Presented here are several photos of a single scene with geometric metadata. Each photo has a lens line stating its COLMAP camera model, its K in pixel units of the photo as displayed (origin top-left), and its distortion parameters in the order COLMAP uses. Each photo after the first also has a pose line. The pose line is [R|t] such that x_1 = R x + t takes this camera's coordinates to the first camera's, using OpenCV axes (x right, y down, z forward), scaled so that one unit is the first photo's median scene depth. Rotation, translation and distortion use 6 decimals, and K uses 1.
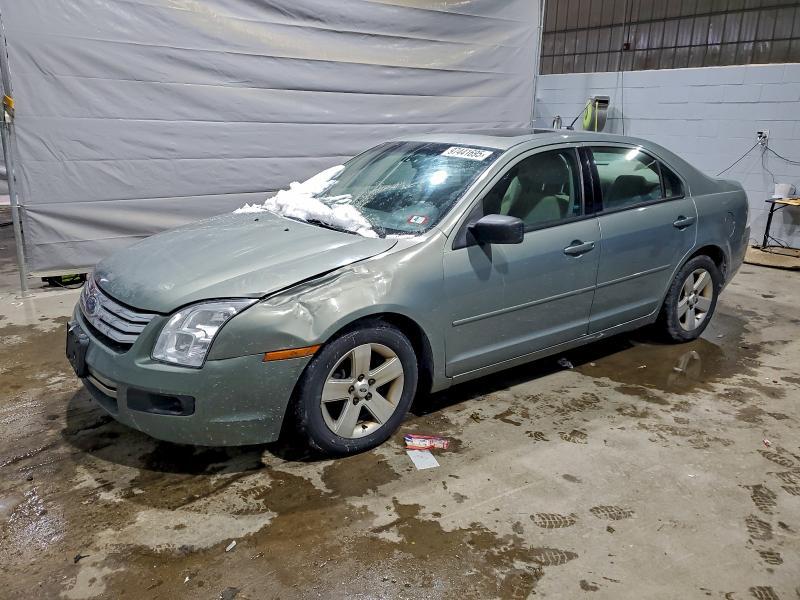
lens RADIAL K [[620.5, 0, 387.0], [0, 620.5, 300.1], [0, 0, 1]] dist [0.003512, 0.013284]
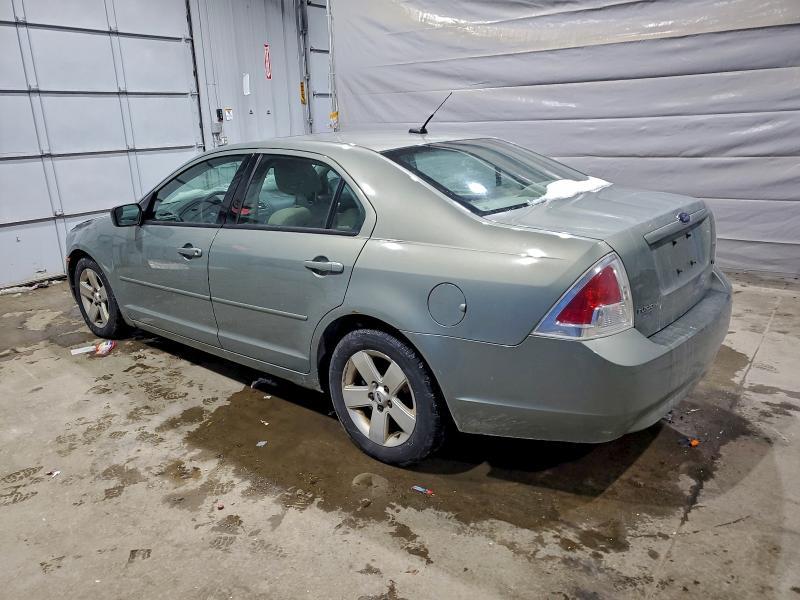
lens RADIAL K [[620.5, 0, 387.0], [0, 620.5, 300.1], [0, 0, 1]] dist [0.003512, 0.013284]
pose [[0.231401, 0.254251, -0.939047, 1.309815], [-0.233057, 0.951627, 0.200227, -0.279181], [0.944531, 0.172518, 0.279463, 0.987568]]
